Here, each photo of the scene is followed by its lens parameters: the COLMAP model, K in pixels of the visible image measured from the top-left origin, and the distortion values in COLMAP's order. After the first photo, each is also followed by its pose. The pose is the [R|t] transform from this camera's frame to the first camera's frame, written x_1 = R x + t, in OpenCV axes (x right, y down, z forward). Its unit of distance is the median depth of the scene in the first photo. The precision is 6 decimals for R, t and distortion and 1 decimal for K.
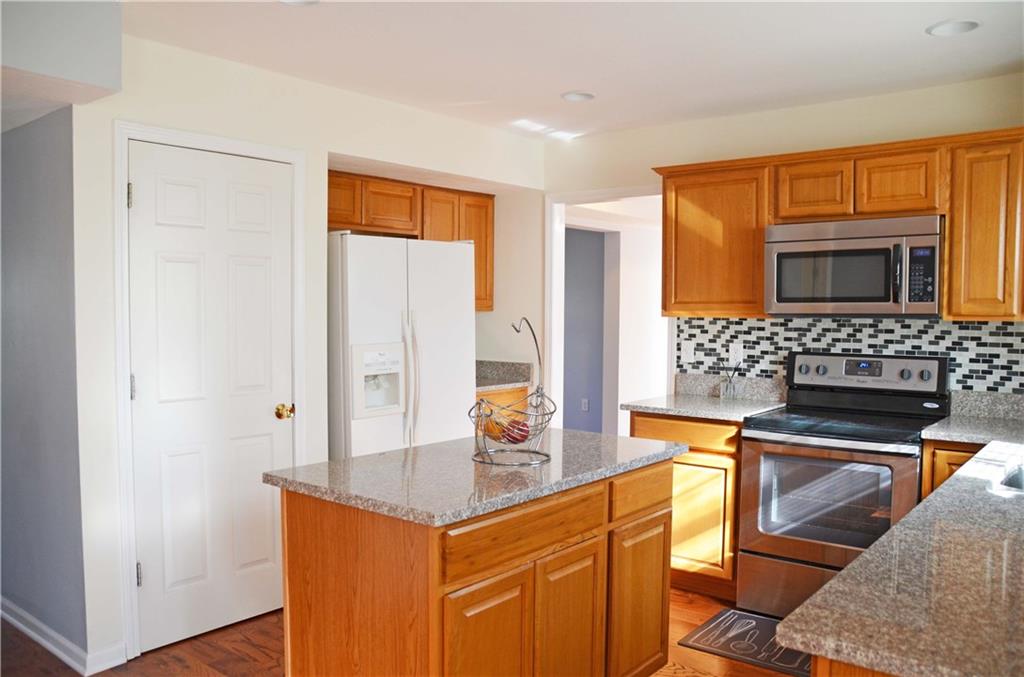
lens RADIAL K [[813.1, 0, 509.5], [0, 813.1, 347.6], [0, 0, 1]] dist [-0.113584, 0.087557]
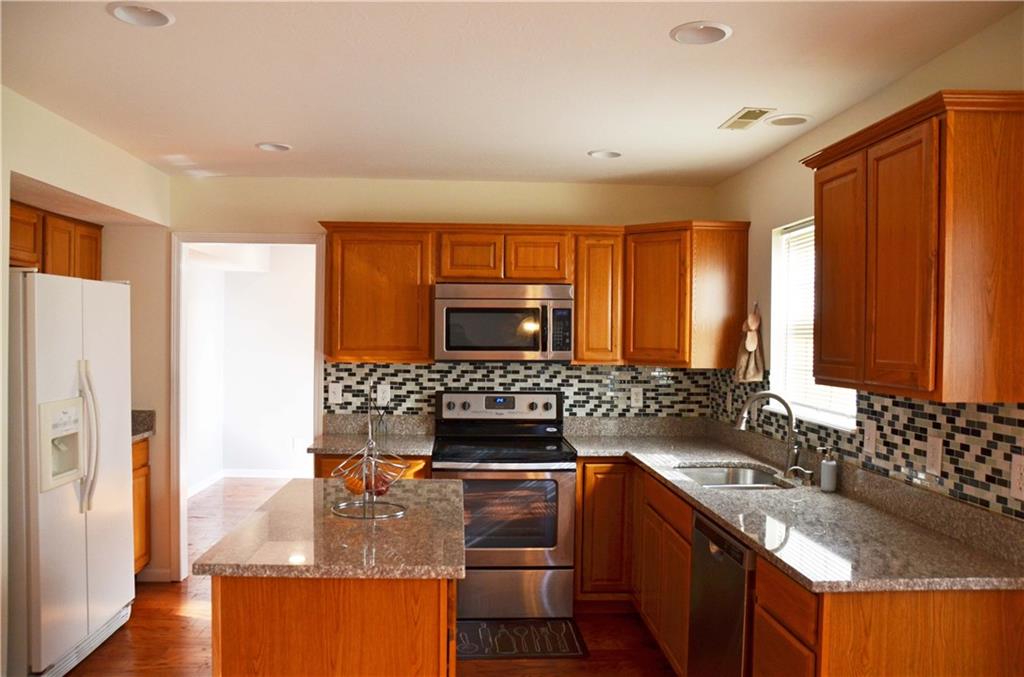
lens RADIAL K [[813.1, 0, 511.5], [0, 813.1, 341.1], [0, 0, 1]] dist [-0.113584, 0.087557]
pose [[0.738687, 0.000545, 0.674048, -0.381304], [0.023913, 0.999349, -0.027015, -0.034466], [-0.673624, 0.036075, 0.738193, 0.063072]]
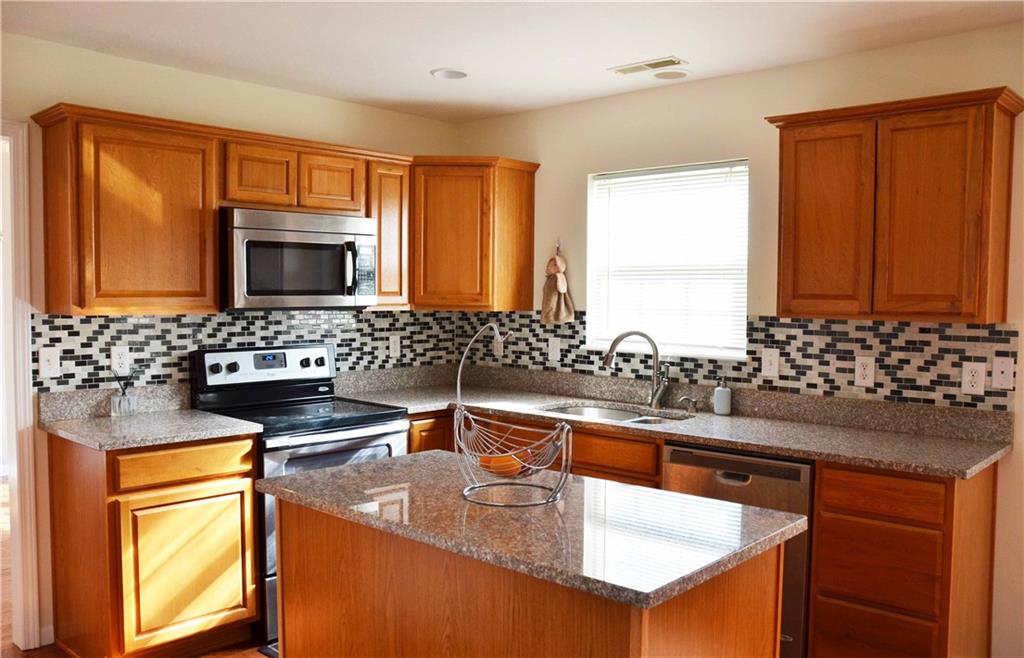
lens RADIAL K [[838.3, 0, 508.7], [0, 838.3, 330.5], [0, 0, 1]] dist [-0.106637, 0.031162]
pose [[0.066683, -0.047754, 0.996631, -0.556909], [0.042329, 0.998090, 0.044992, -0.045495], [-0.996876, 0.039186, 0.068577, 0.628918]]
